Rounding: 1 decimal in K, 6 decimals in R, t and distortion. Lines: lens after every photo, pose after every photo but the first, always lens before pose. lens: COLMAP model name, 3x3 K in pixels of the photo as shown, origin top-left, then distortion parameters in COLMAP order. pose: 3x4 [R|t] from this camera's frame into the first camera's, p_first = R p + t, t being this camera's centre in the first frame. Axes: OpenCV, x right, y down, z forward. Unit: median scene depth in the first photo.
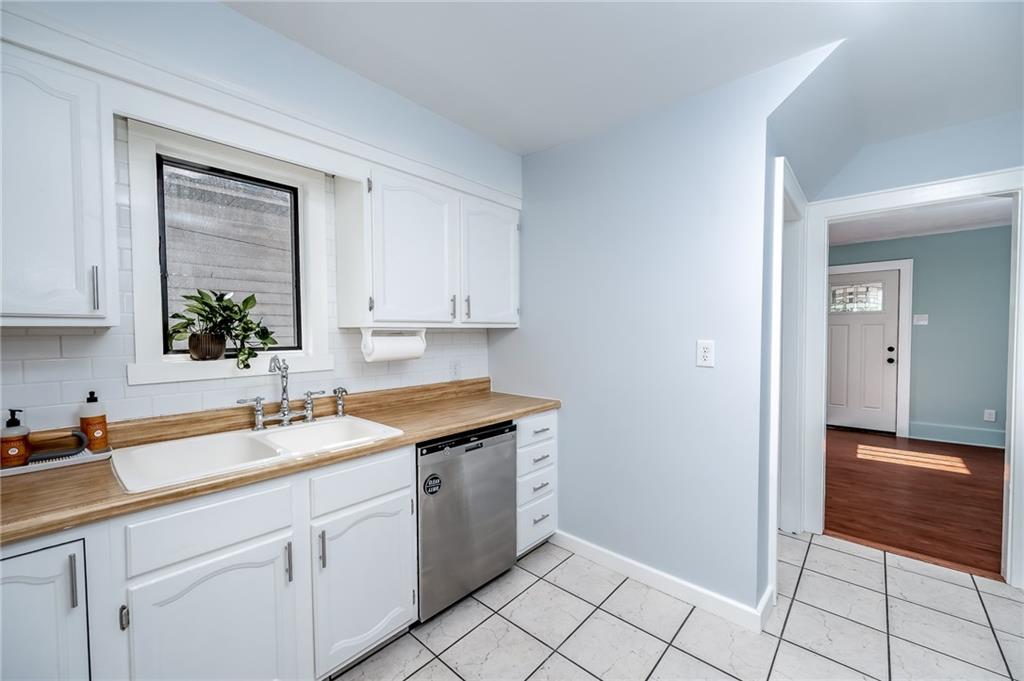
lens RADIAL K [[398.5, 0, 531.2], [0, 398.5, 344.5], [0, 0, 1]] dist [-0.008956, -0.000052]
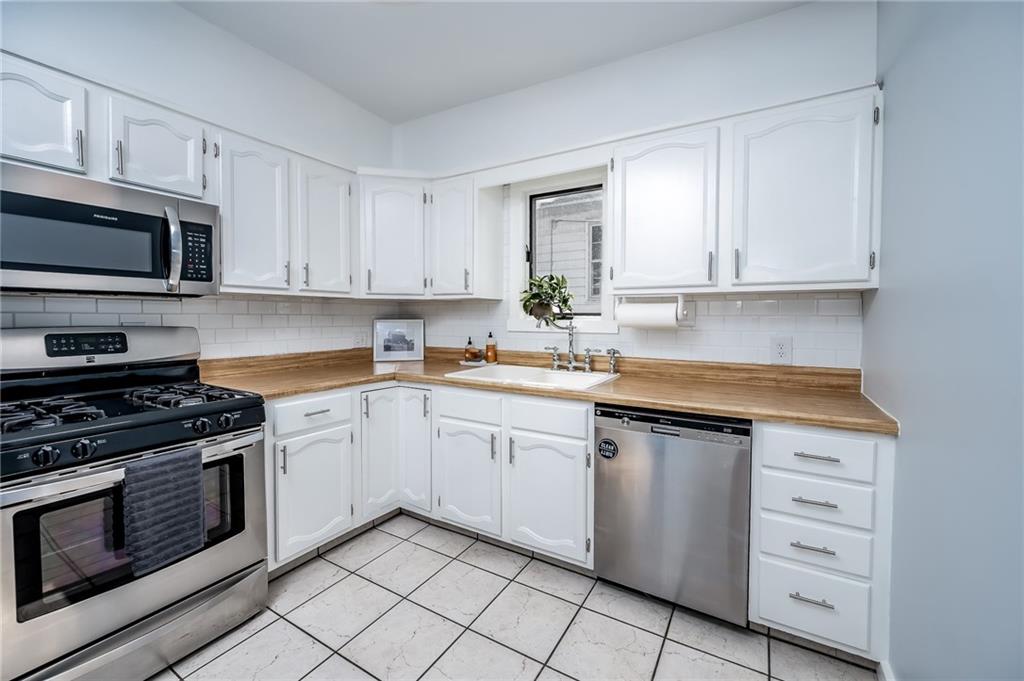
lens RADIAL K [[425.4, 0, 512.8], [0, 425.4, 329.5], [0, 0, 1]] dist [-0.001423, -0.000140]
pose [[0.171127, 0.040462, -0.984418, 0.743230], [-0.032509, 0.998844, 0.035404, 0.021069], [0.984713, 0.025944, 0.172244, 0.562133]]
